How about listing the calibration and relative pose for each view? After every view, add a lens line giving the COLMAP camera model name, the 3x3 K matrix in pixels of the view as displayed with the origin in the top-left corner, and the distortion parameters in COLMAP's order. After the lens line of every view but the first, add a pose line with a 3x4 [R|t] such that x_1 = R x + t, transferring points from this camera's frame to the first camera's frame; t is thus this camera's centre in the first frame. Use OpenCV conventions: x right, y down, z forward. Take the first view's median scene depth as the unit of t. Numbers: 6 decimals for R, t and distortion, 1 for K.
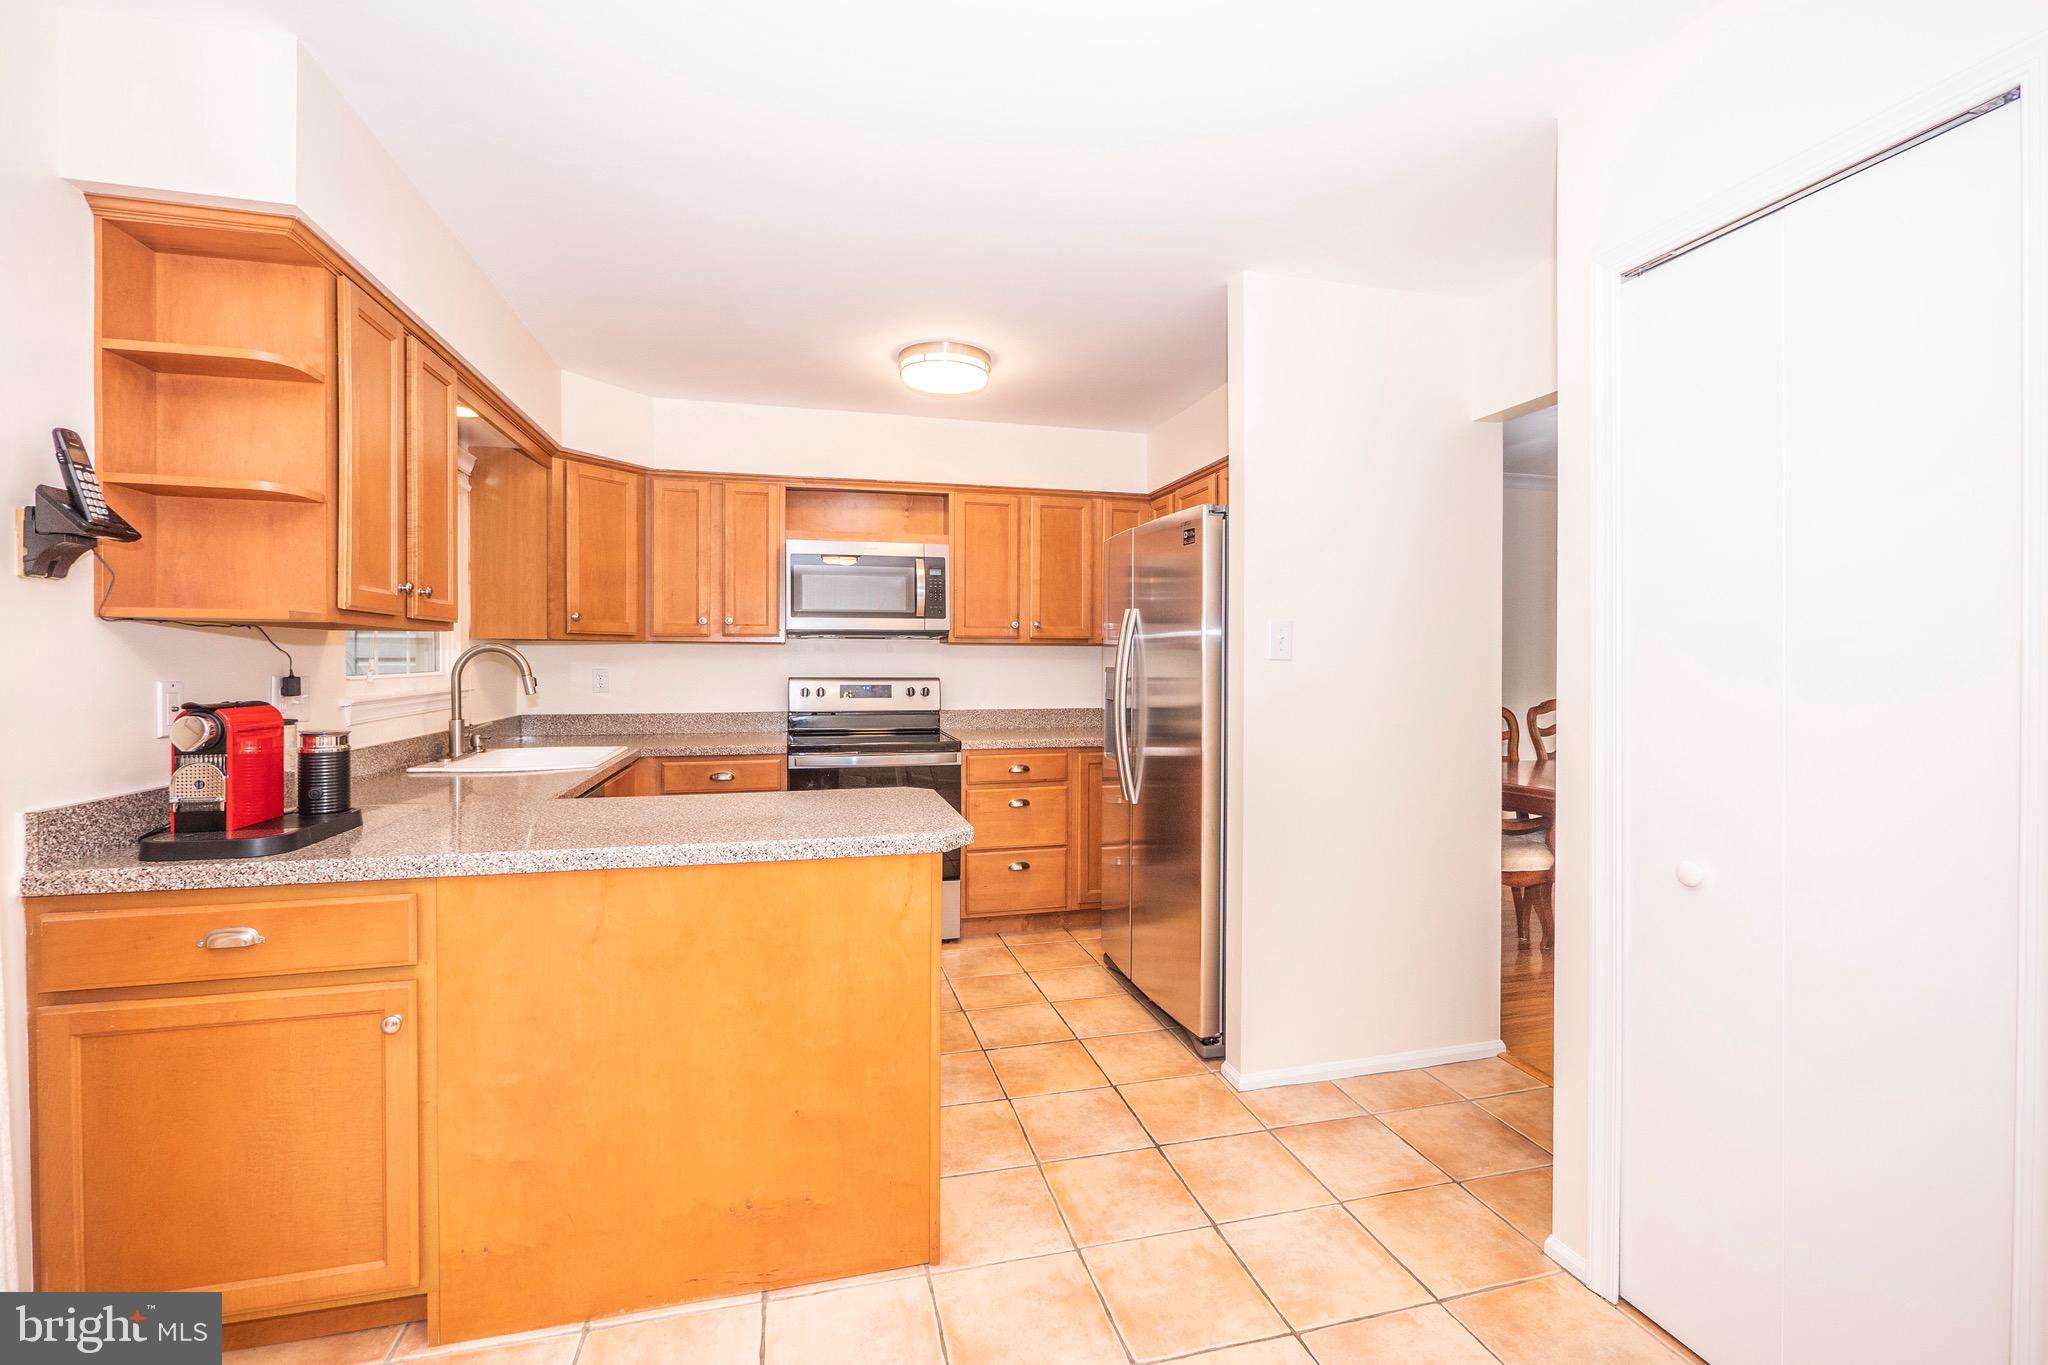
lens RADIAL K [[860.8, 0, 1020.3], [0, 860.8, 667.0], [0, 0, 1]] dist [-0.007188, 0.001149]
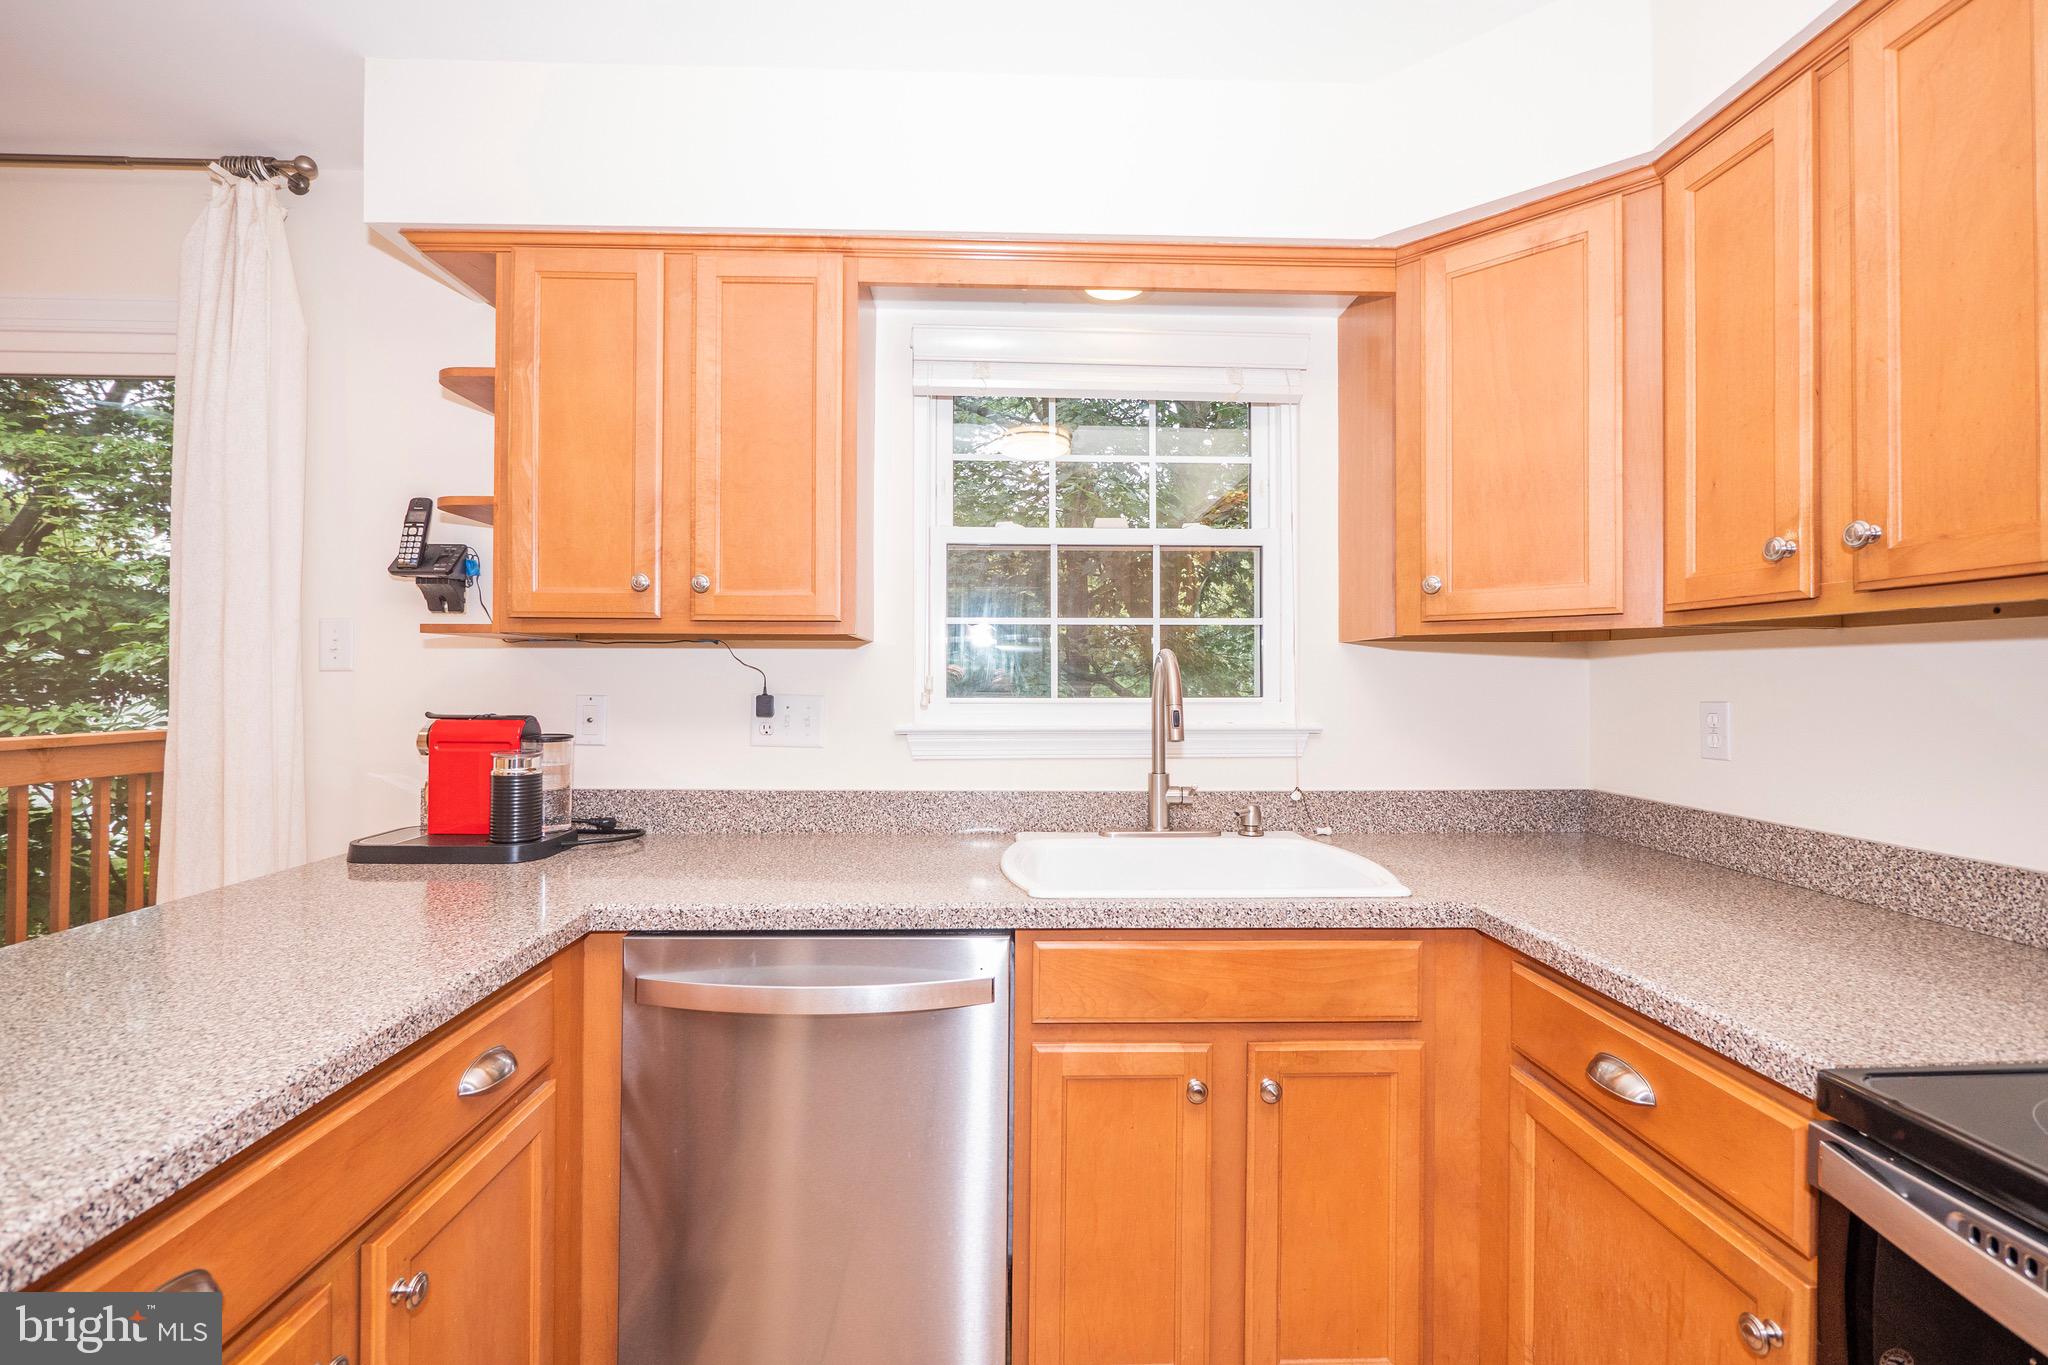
lens RADIAL K [[860.8, 0, 1019.7], [0, 860.8, 676.3], [0, 0, 1]] dist [-0.007188, 0.001149]
pose [[-0.222927, -0.004558, -0.974824, -0.024898], [-0.008737, 0.999958, -0.002678, -0.009668], [0.974796, 0.007920, -0.222958, 1.207446]]
